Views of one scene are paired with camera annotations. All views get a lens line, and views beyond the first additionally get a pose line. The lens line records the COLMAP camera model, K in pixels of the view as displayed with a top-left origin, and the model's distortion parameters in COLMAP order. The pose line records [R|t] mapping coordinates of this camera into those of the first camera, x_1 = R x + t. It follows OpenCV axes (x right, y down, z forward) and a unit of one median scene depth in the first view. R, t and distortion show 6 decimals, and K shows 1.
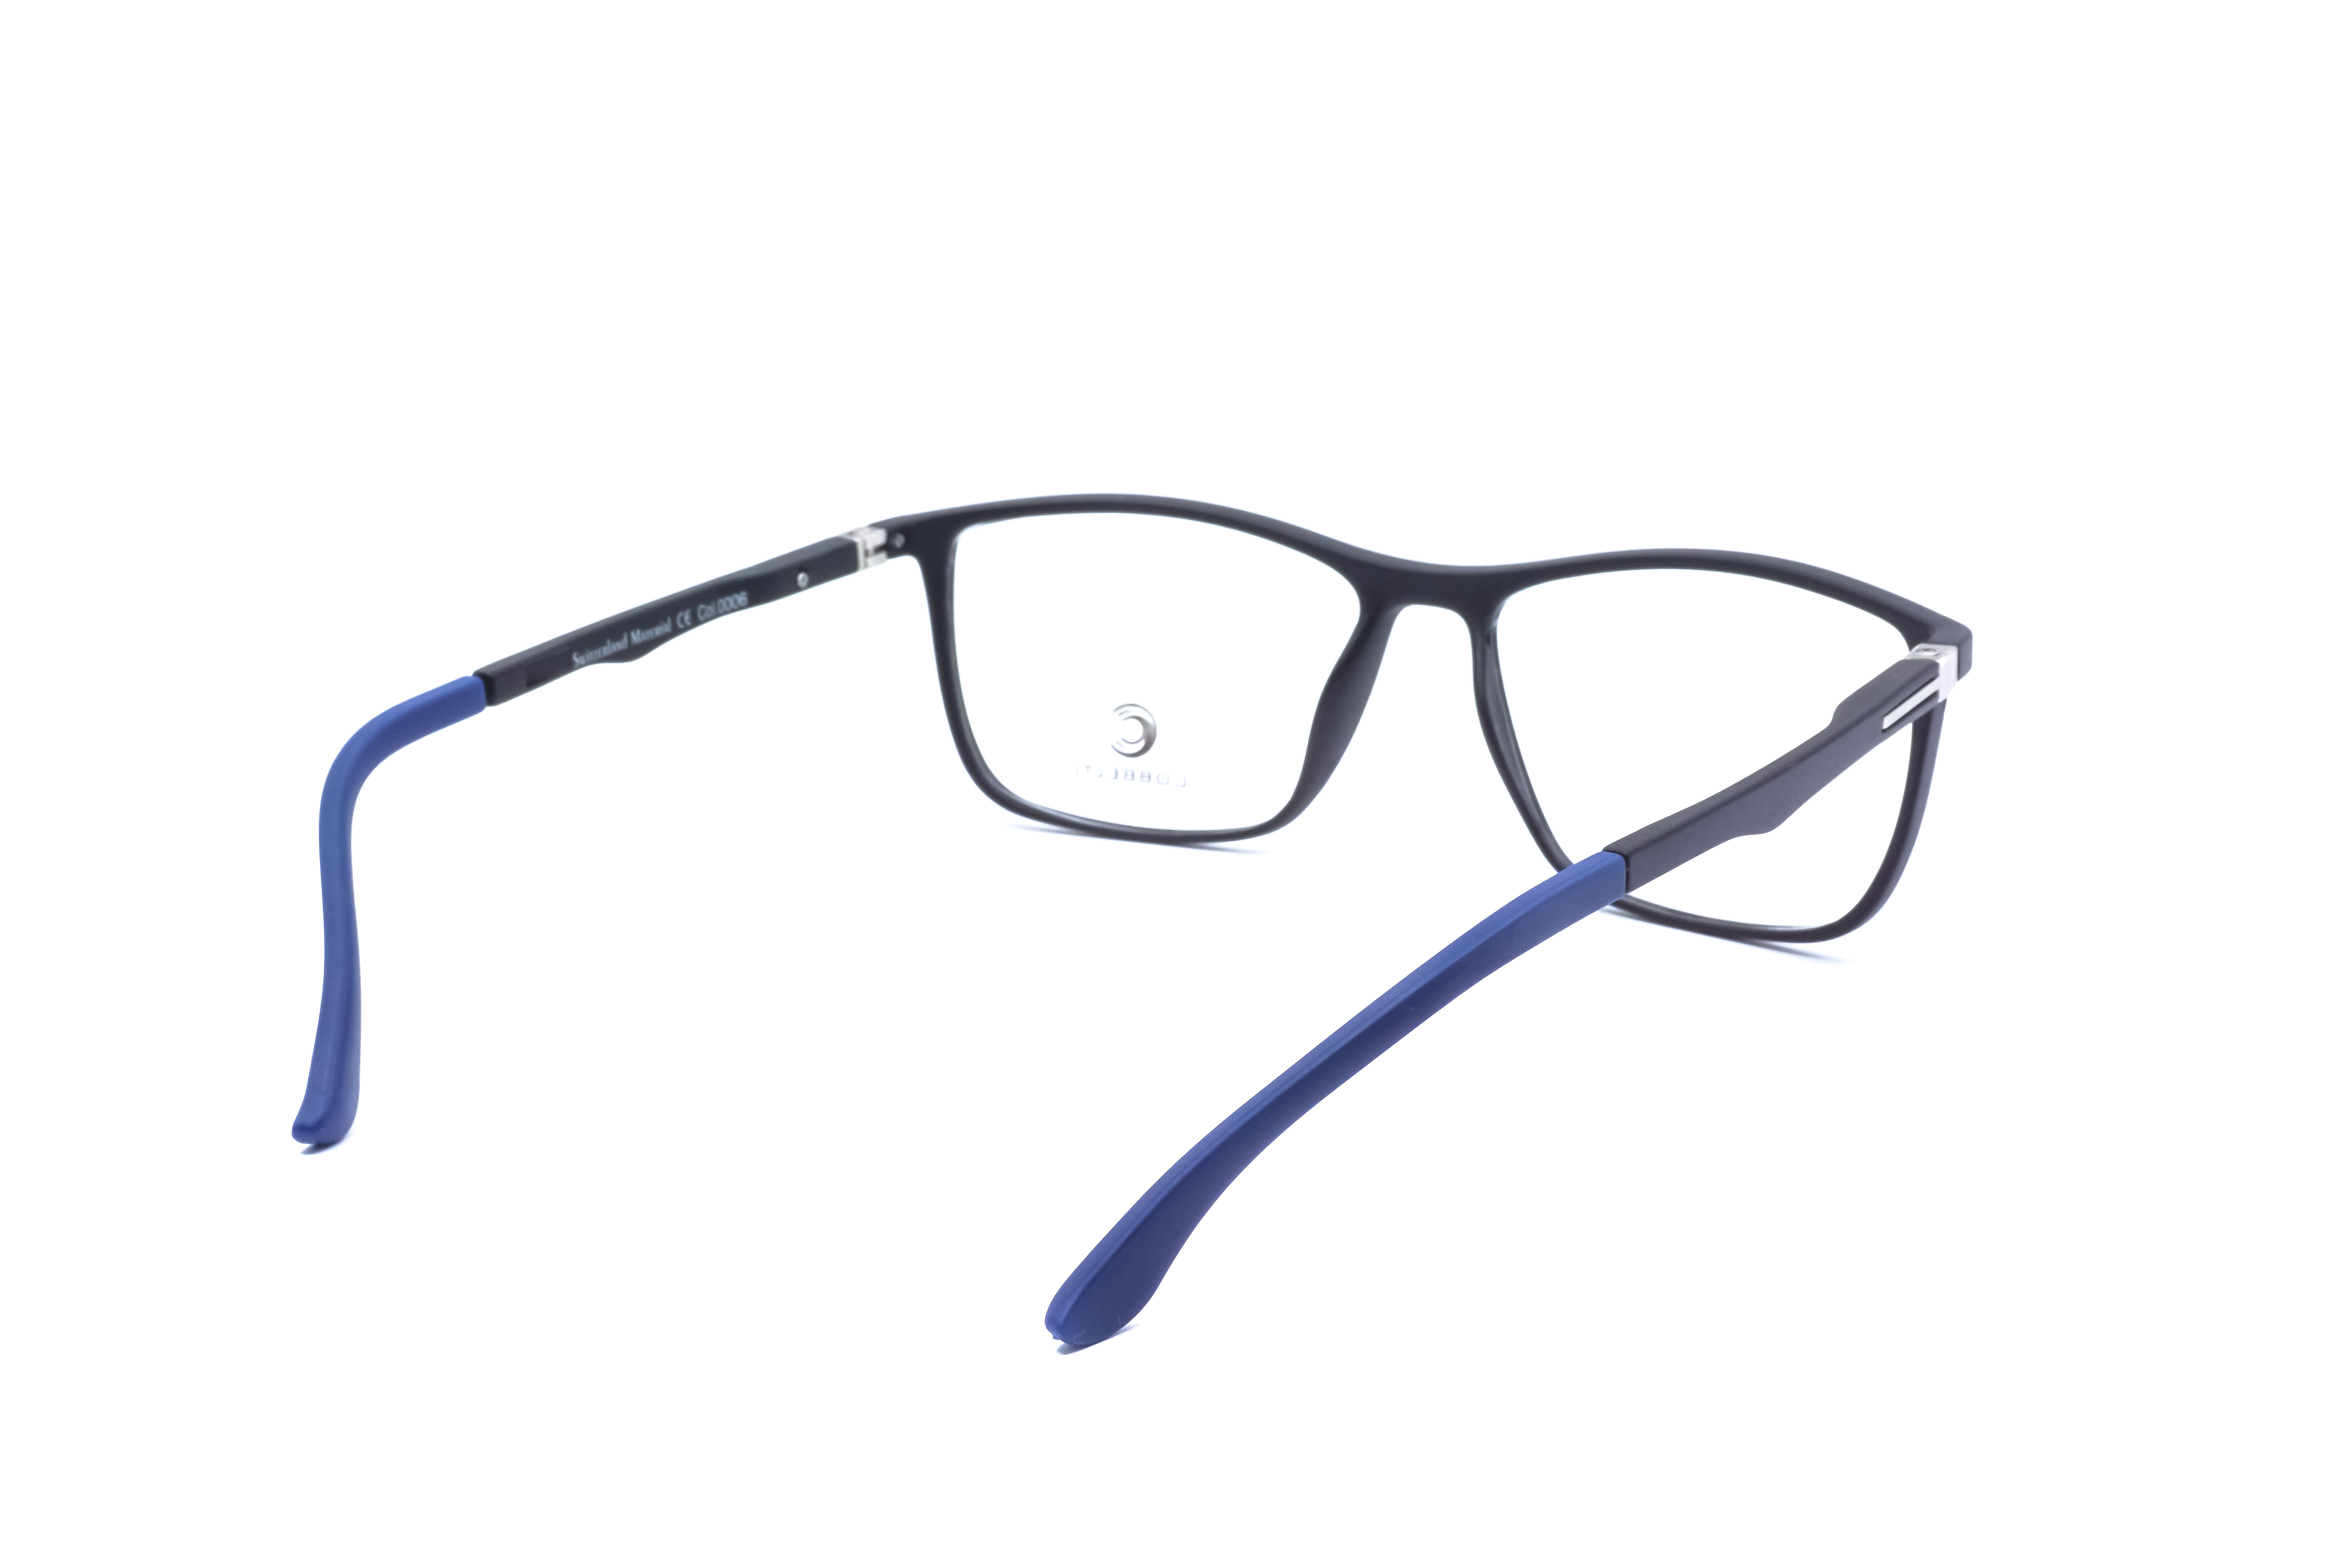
lens RADIAL K [[3301.7, 0, 1176.0], [0, 3301.7, 784.0], [0, 0, 1]] dist [-0.049593, -0.007611]
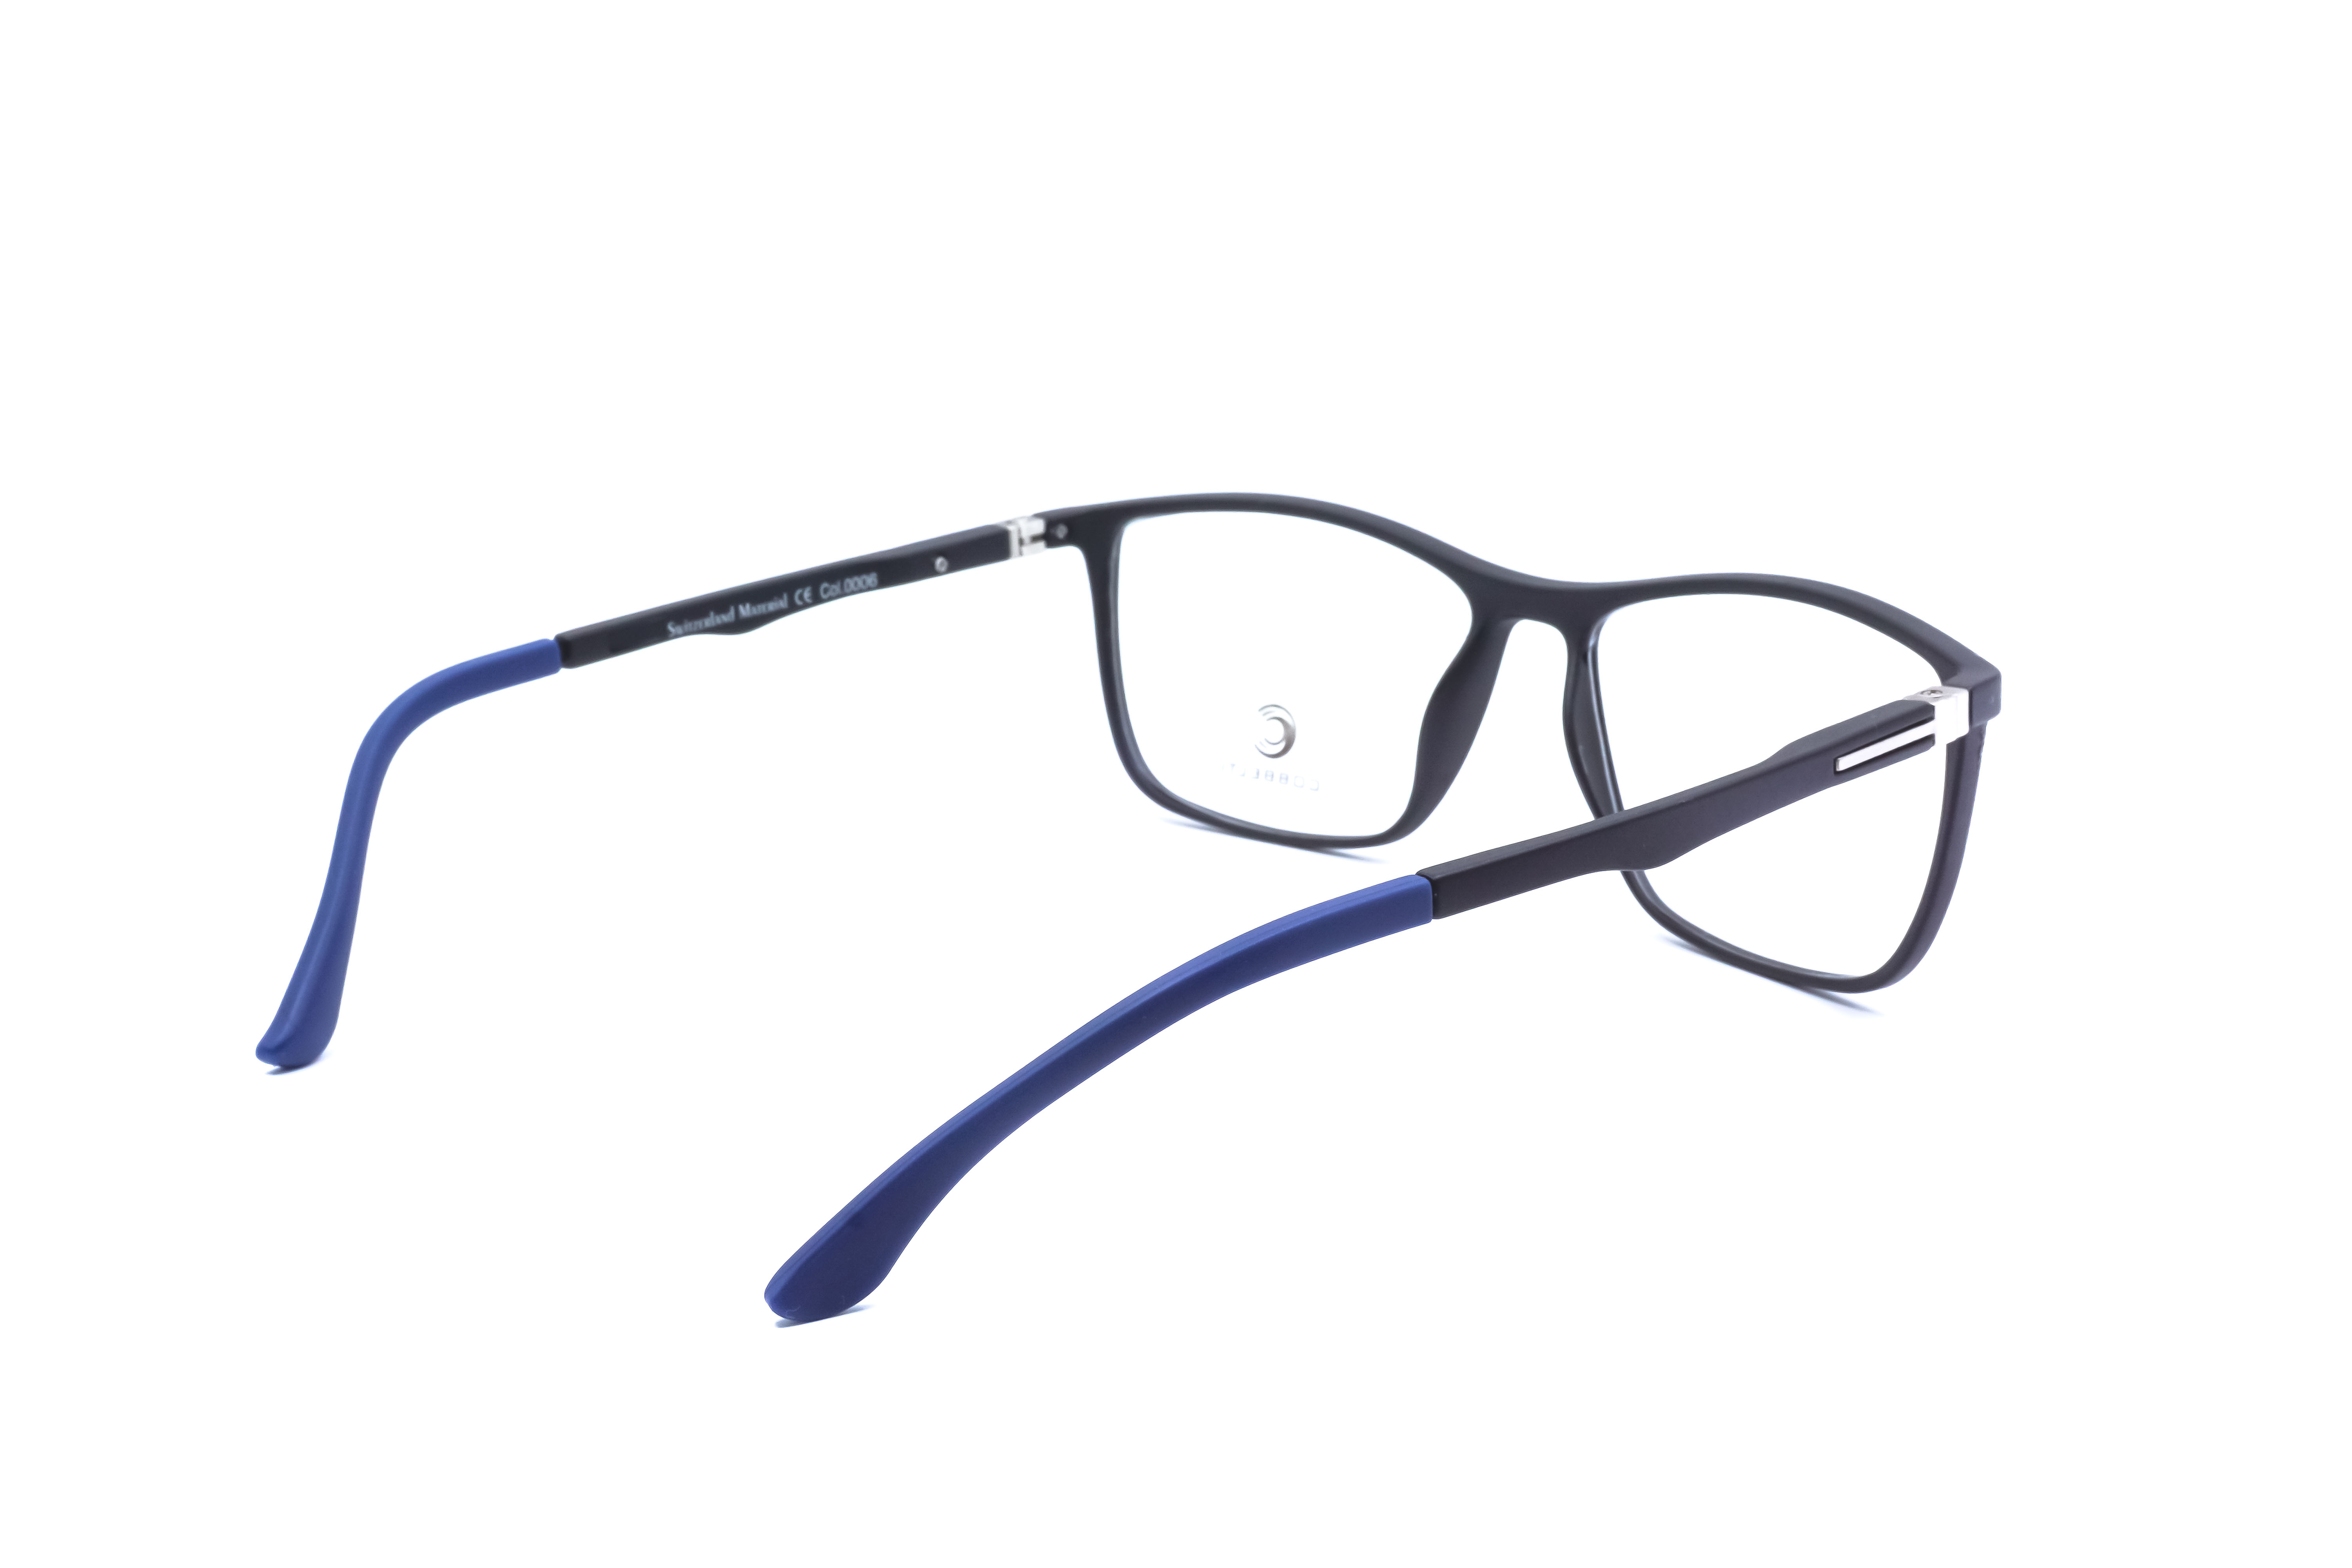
lens RADIAL K [[3301.7, 0, 1176.0], [0, 3301.7, 784.0], [0, 0, 1]] dist [-0.049593, -0.007611]
pose [[0.966321, 0.062916, -0.249530, 0.221154], [-0.062908, 0.997987, 0.008013, -0.006858], [0.249531, 0.007955, 0.968334, 0.028845]]
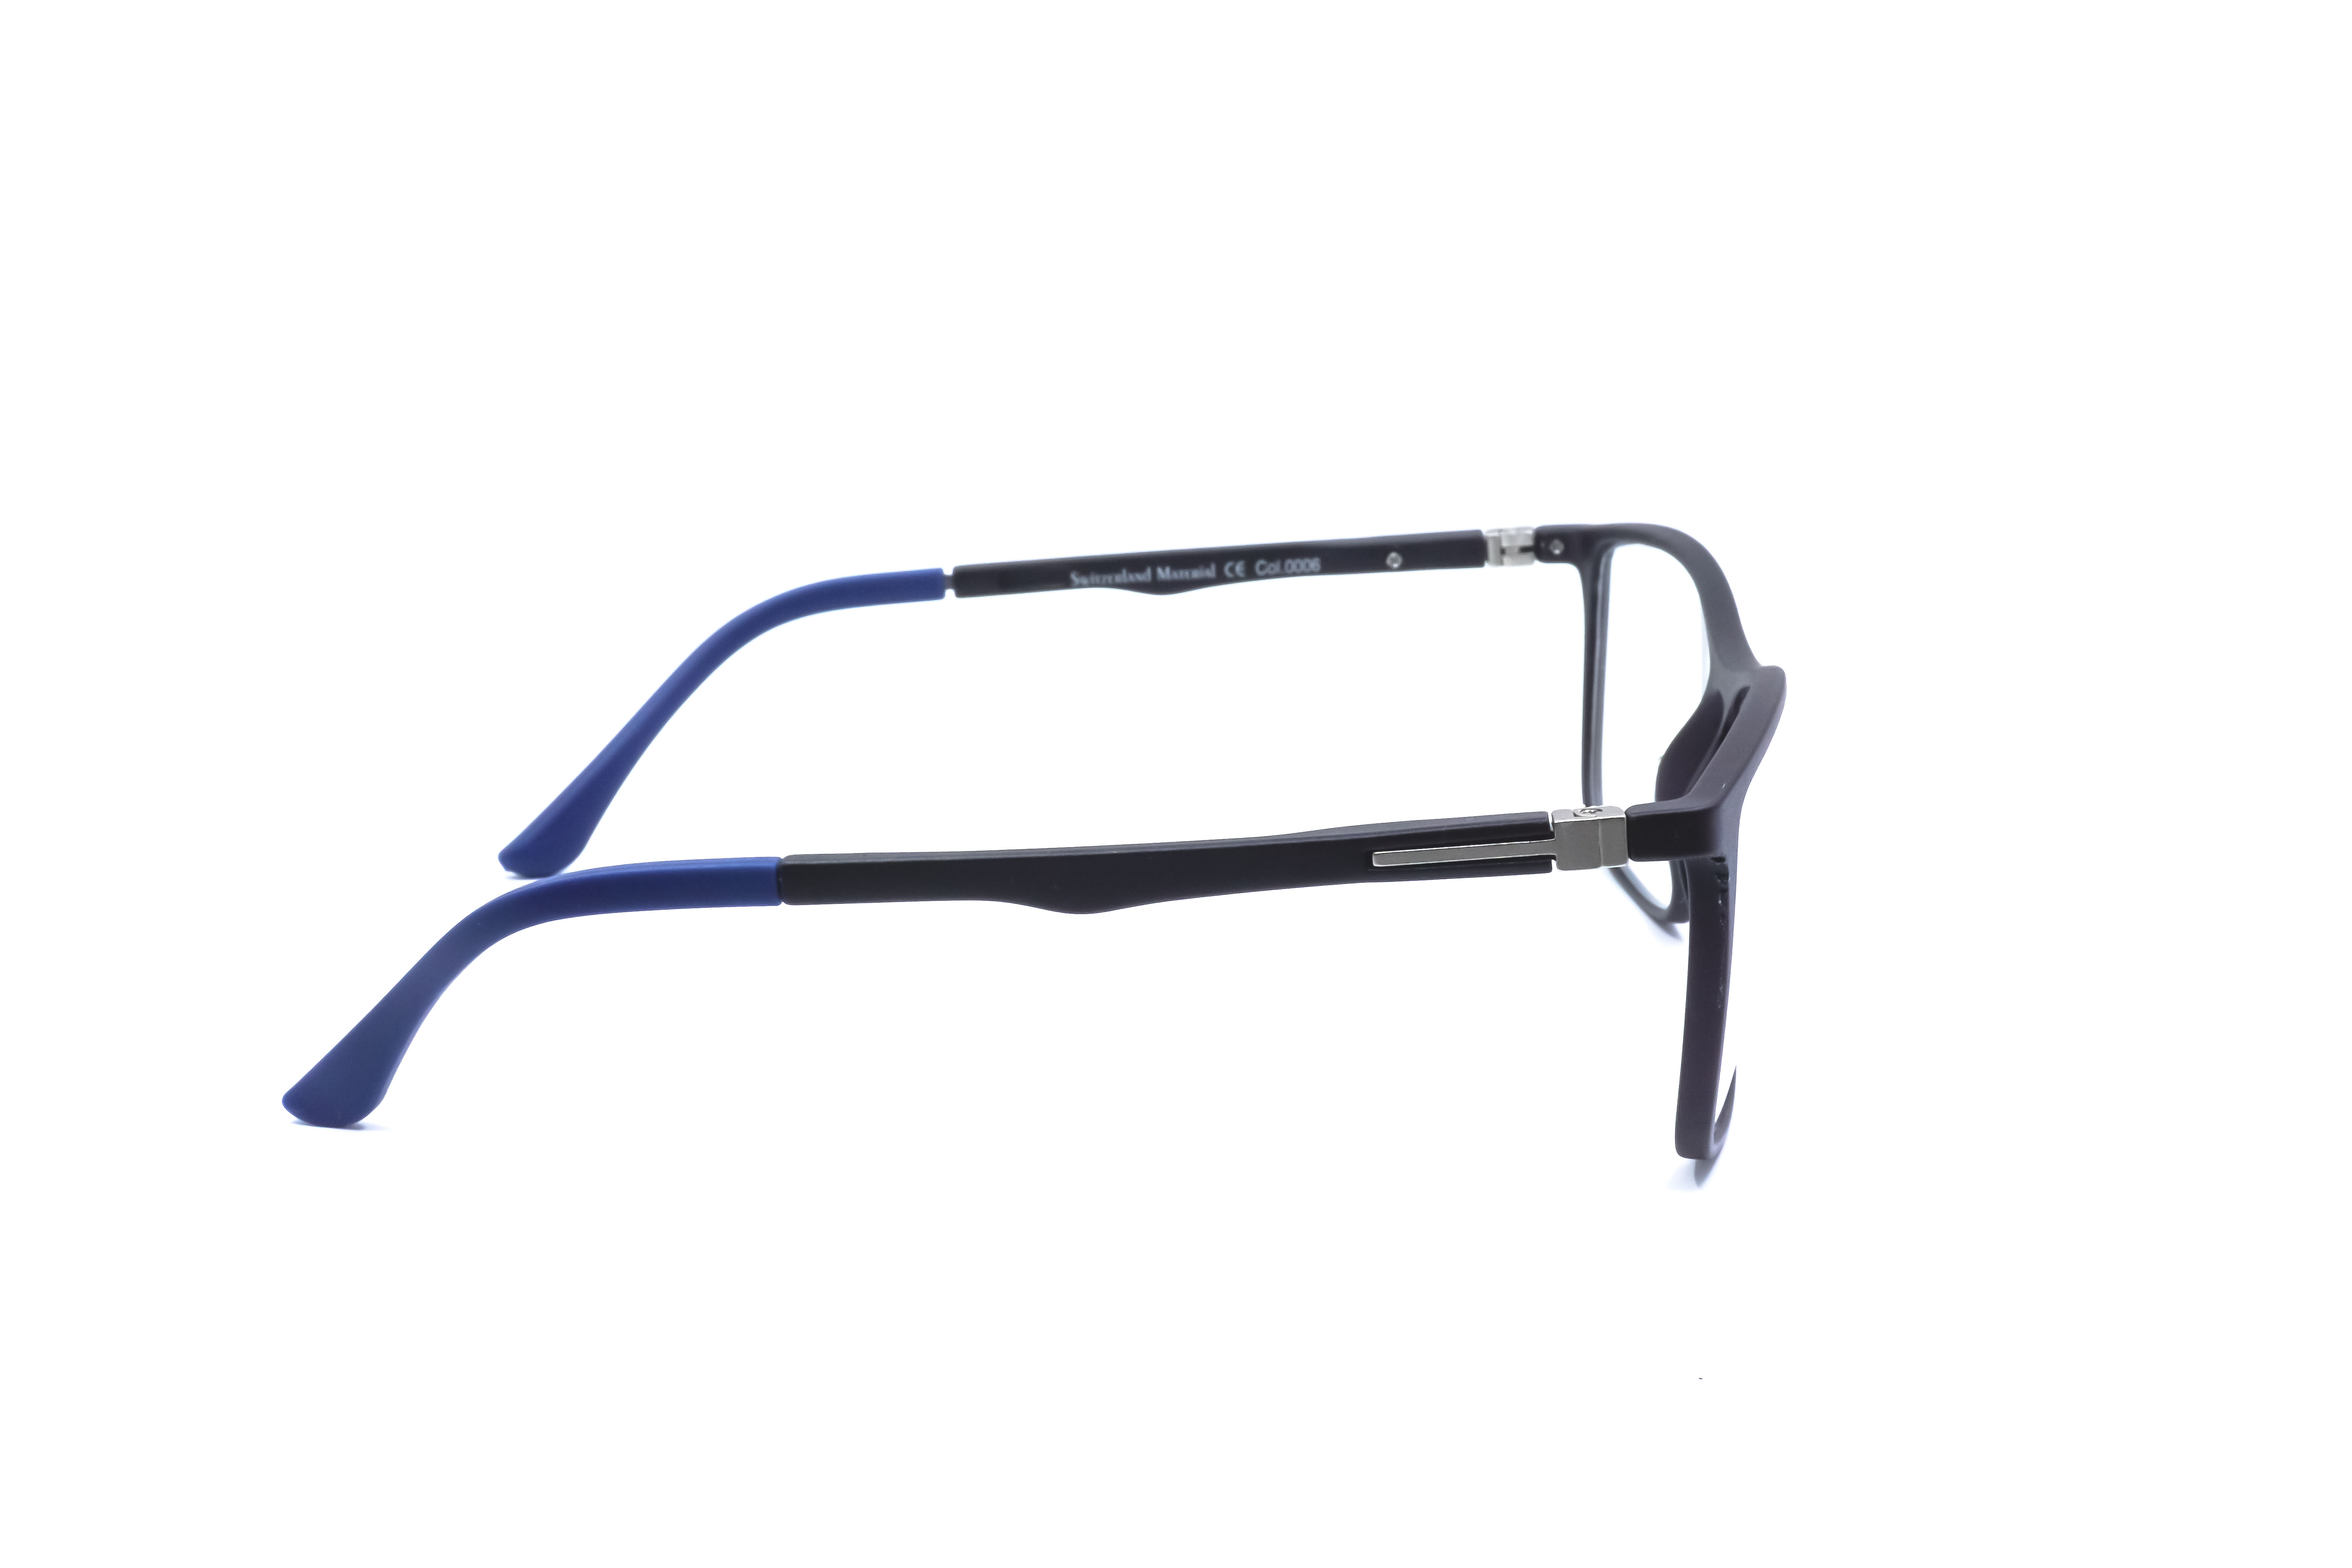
lens RADIAL K [[3301.7, 0, 1176.0], [0, 3301.7, 784.0], [0, 0, 1]] dist [-0.049593, -0.007611]
pose [[0.494217, 0.216180, -0.842030, 0.749491], [-0.211367, 0.969404, 0.124823, -0.110564], [0.843252, 0.116288, 0.524789, 0.419903]]
